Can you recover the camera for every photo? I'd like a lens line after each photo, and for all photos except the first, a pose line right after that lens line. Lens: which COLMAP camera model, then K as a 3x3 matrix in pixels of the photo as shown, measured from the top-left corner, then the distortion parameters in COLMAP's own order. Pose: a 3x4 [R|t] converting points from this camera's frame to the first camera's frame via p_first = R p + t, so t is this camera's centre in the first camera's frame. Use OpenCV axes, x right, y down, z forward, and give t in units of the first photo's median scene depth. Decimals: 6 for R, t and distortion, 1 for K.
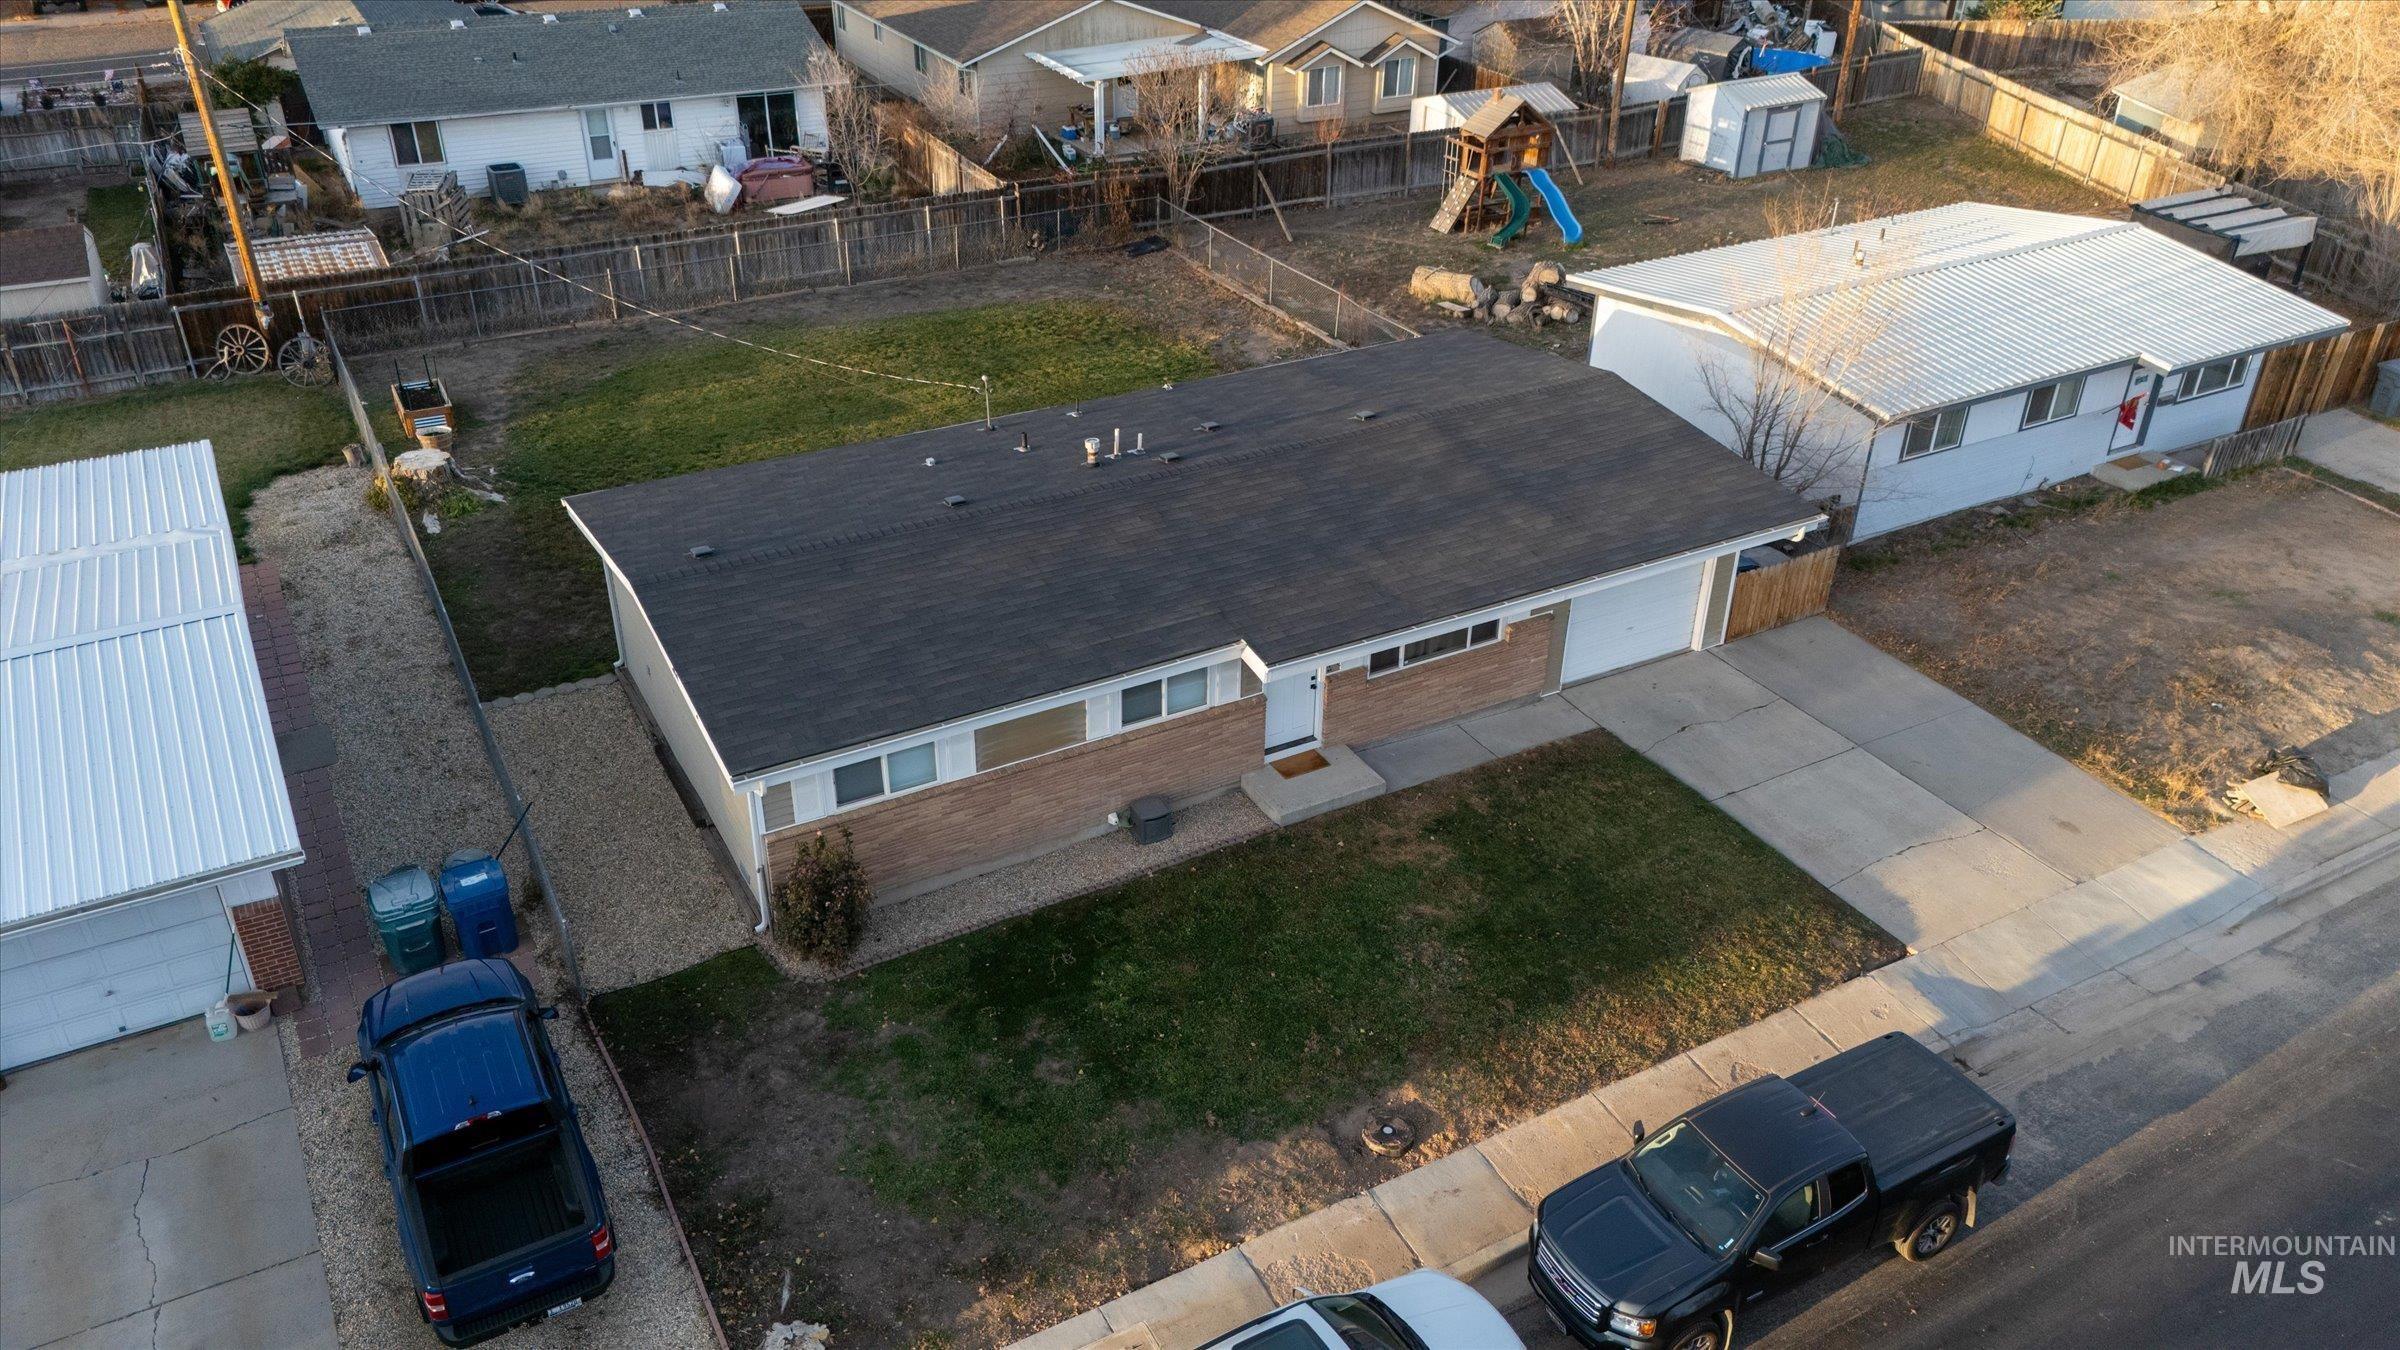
lens RADIAL K [[1759.1, 0, 1207.3], [0, 1759.1, 679.1], [0, 0, 1]] dist [0.065055, -0.045244]
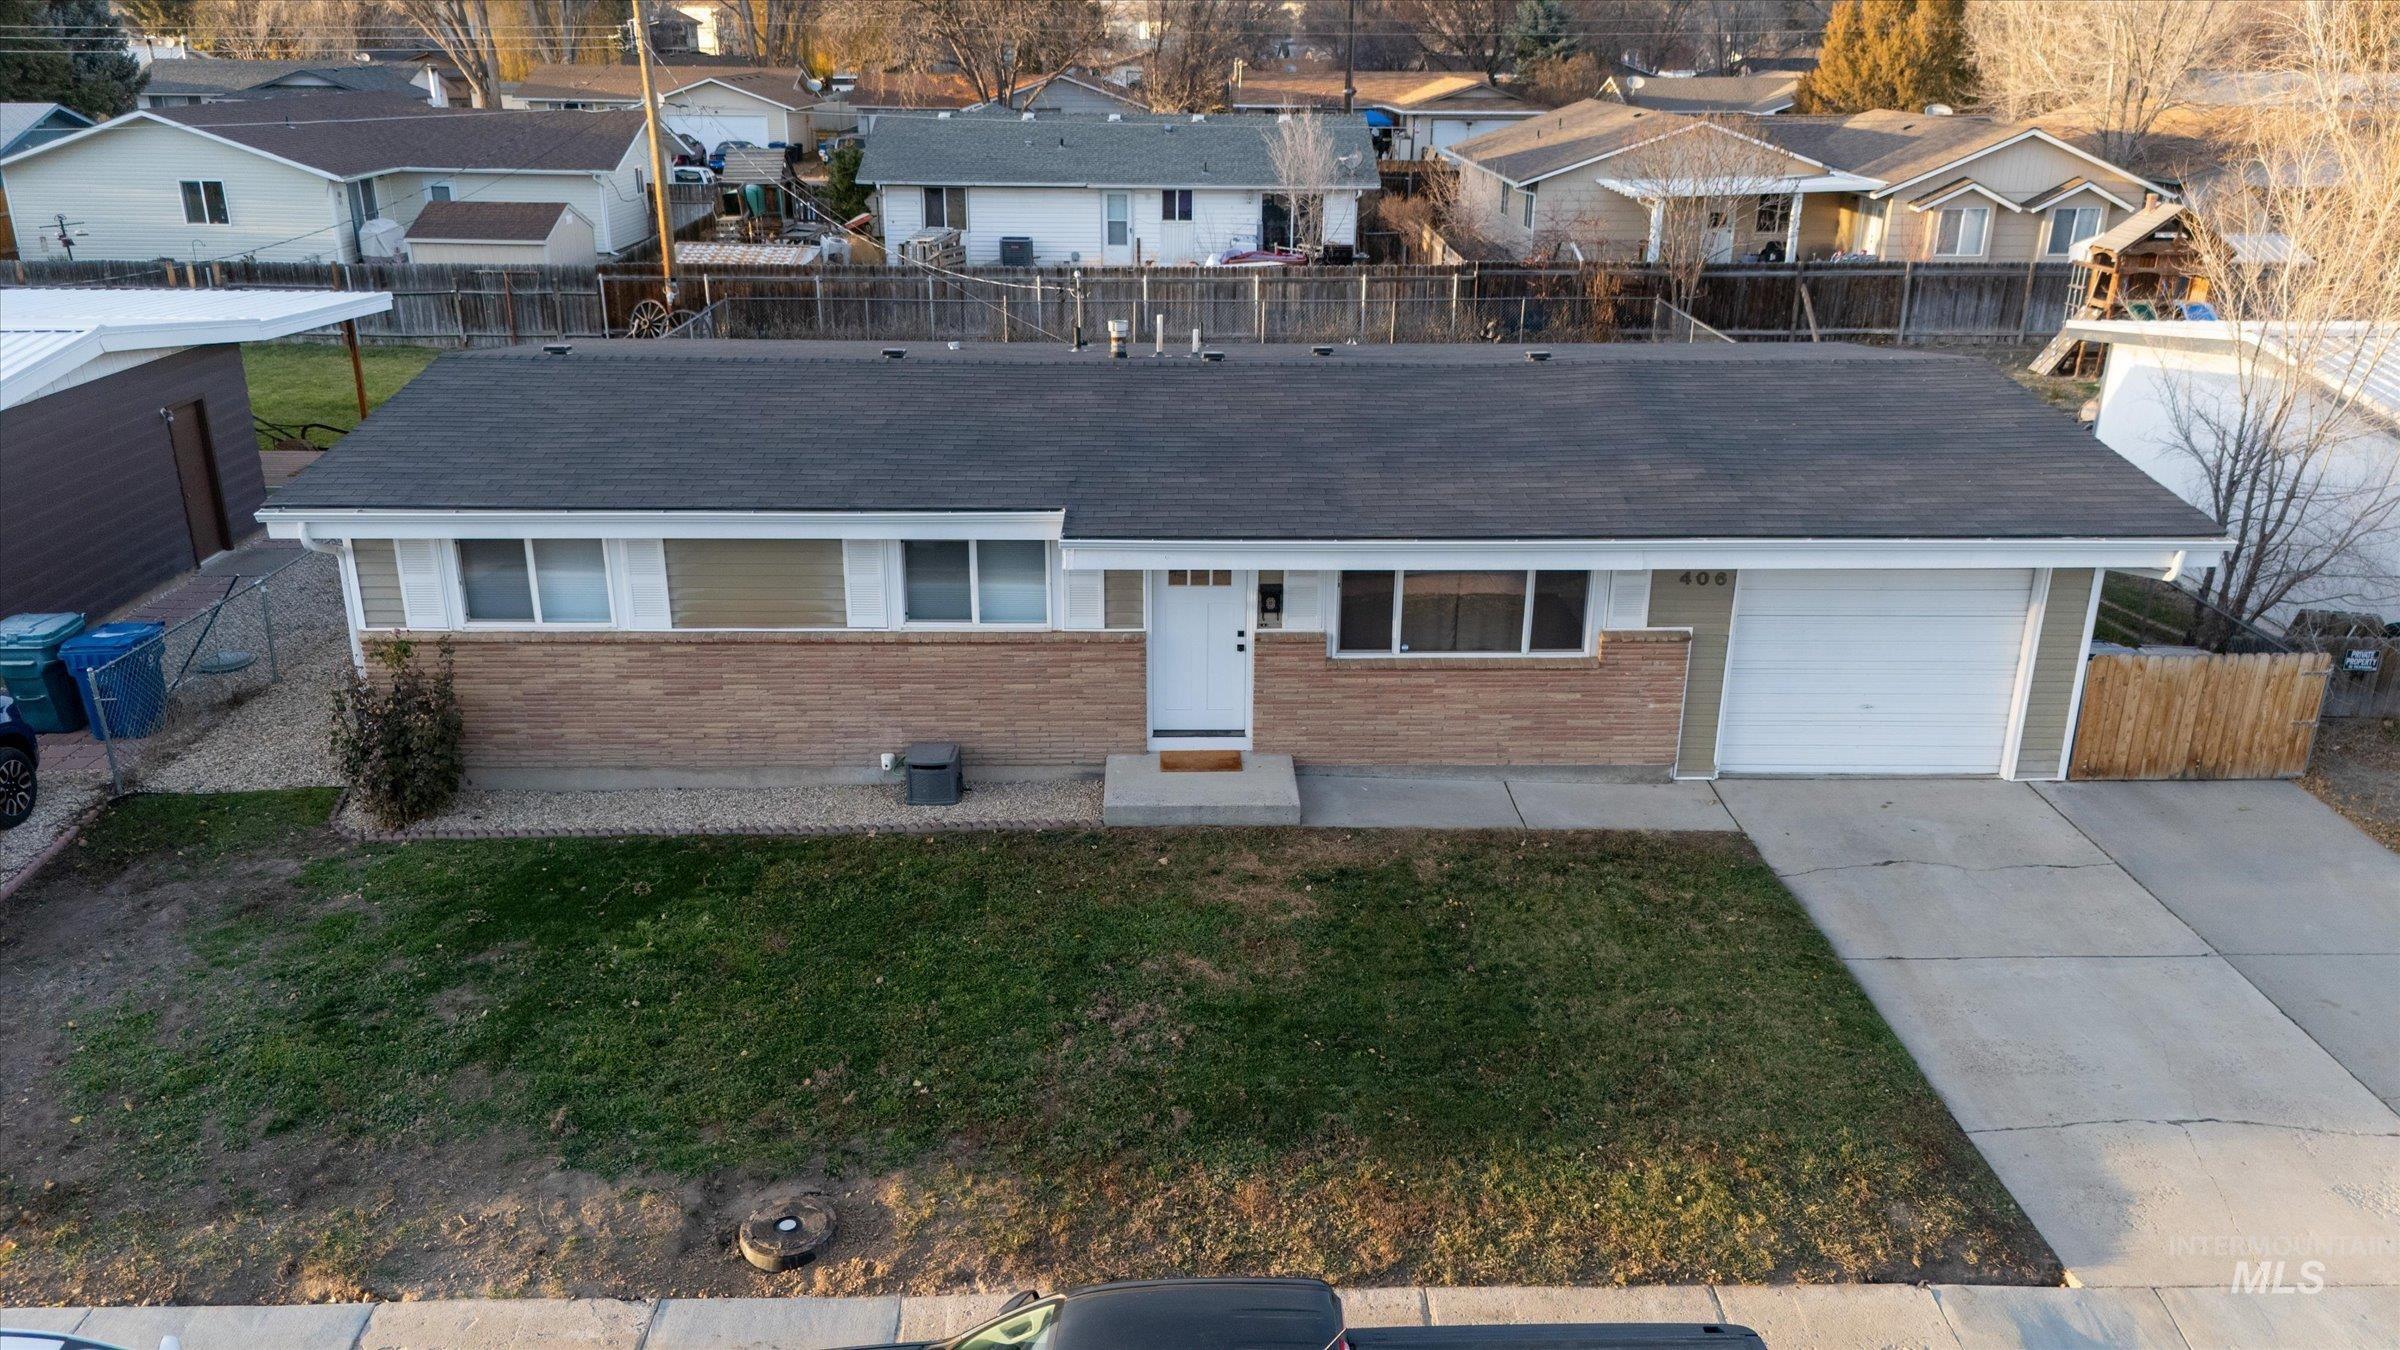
lens RADIAL K [[1759.1, 0, 1214.5], [0, 1759.1, 688.6], [0, 0, 1]] dist [0.065055, -0.045244]
pose [[0.883628, 0.157684, -0.440837, 0.210429], [-0.234450, 0.964044, -0.125109, 0.063345], [0.405258, 0.213904, 0.888825, 0.252299]]
